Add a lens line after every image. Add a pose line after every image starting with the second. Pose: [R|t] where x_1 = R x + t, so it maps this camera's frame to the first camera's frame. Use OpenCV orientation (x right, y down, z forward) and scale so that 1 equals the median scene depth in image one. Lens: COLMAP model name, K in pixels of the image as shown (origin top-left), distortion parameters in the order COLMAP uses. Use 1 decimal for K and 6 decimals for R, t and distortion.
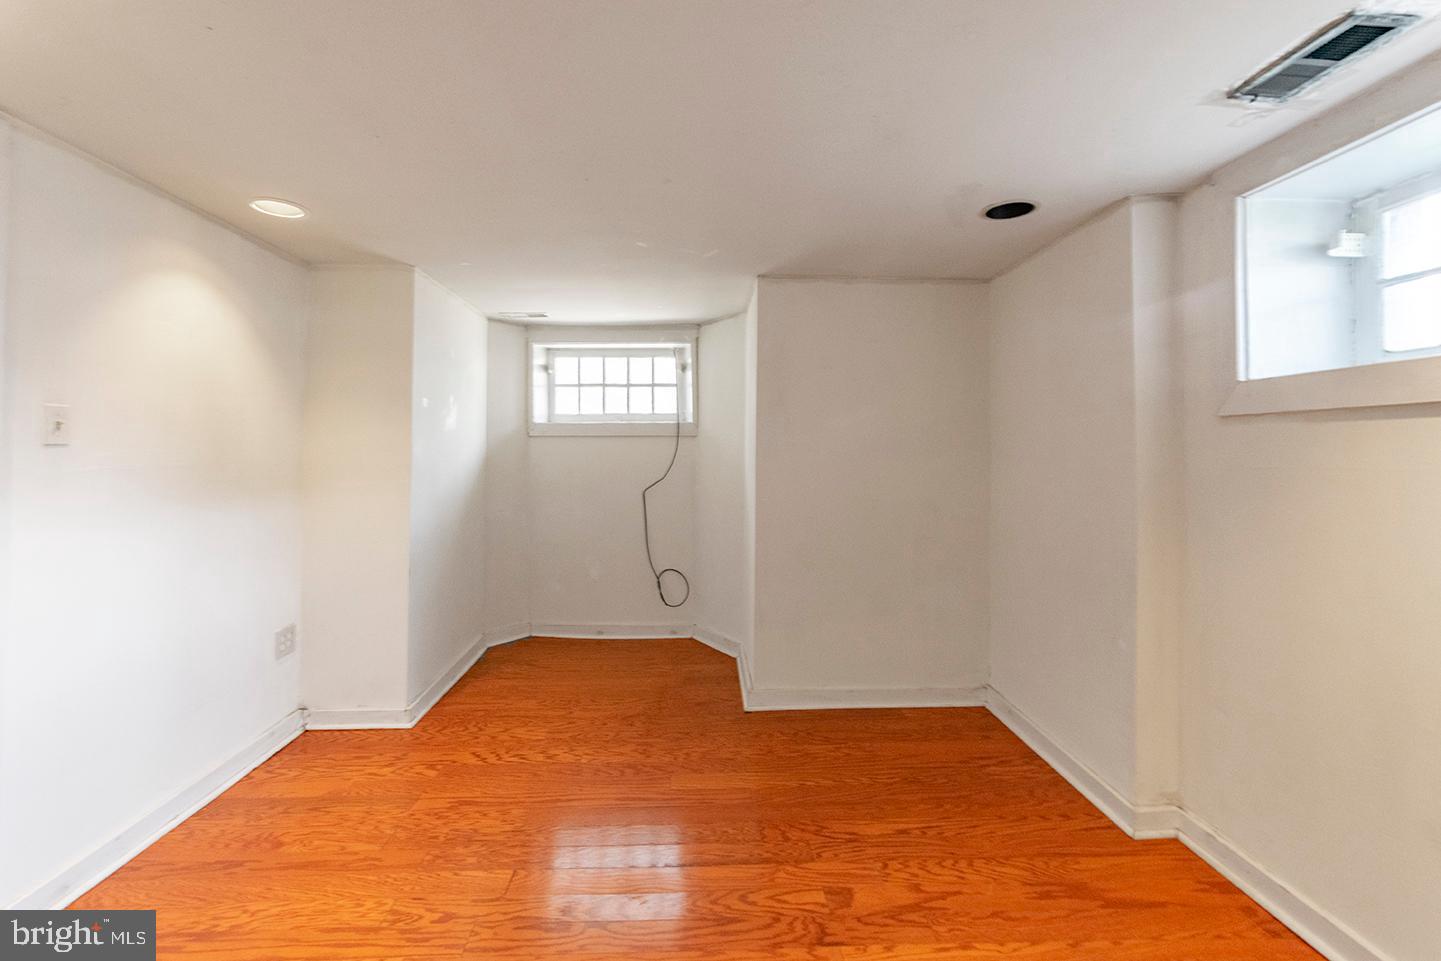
lens RADIAL K [[627.4, 0, 718.0], [0, 627.4, 468.3], [0, 0, 1]] dist [-0.004423, 0.000290]
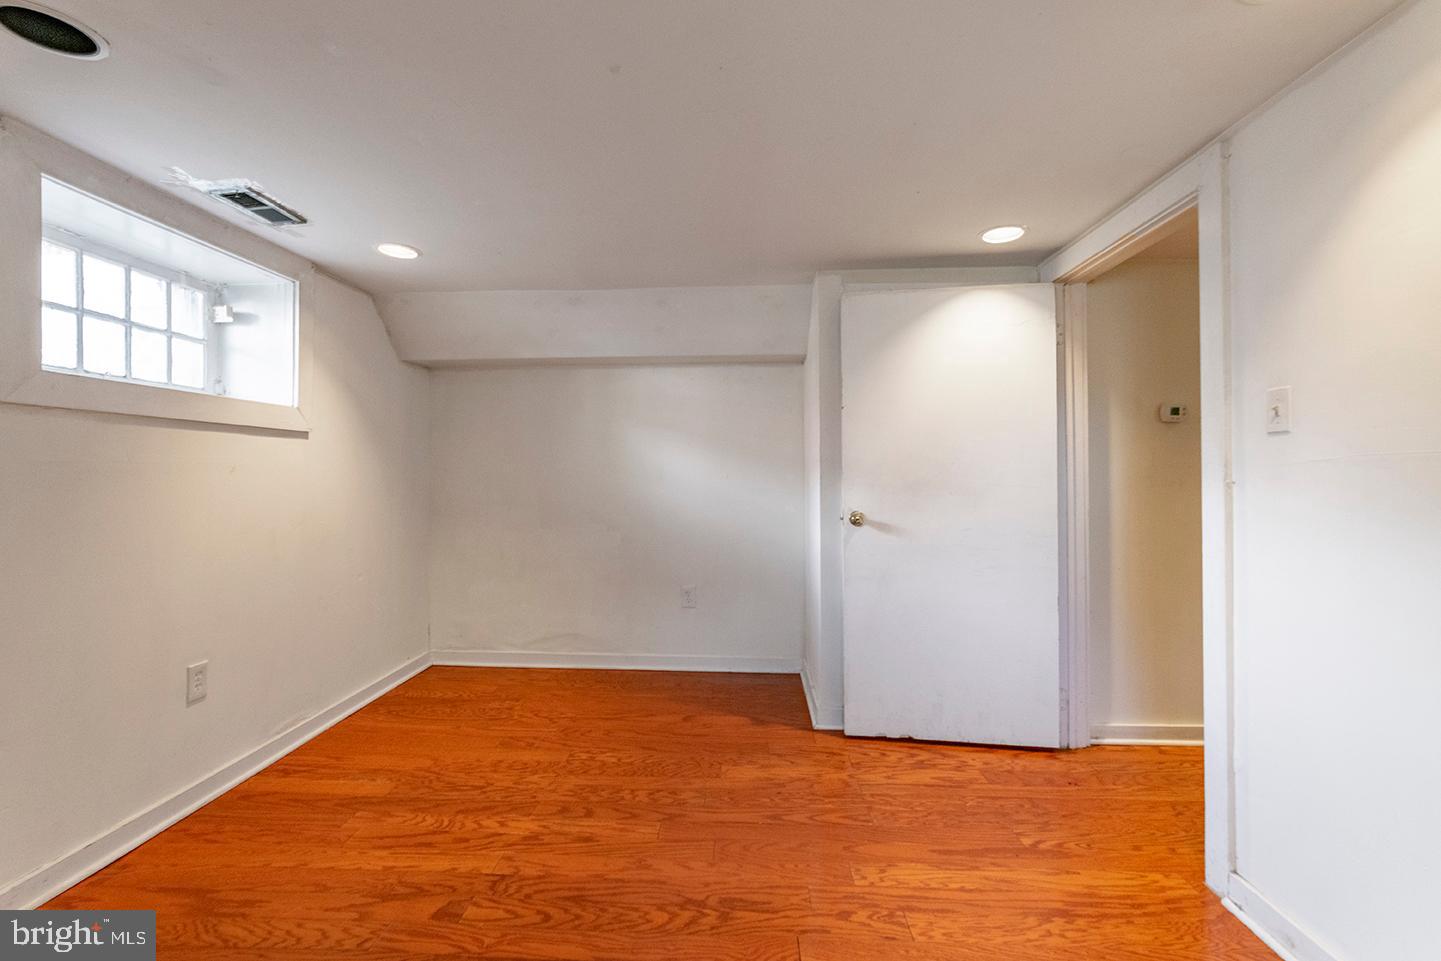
lens RADIAL K [[627.4, 0, 720.1], [0, 627.4, 469.7], [0, 0, 1]] dist [-0.004423, 0.000290]
pose [[-0.995801, 0.000667, 0.091538, -0.324002], [0.002208, 0.999857, 0.016741, -0.018994], [-0.091514, 0.016872, -0.995661, 1.984370]]
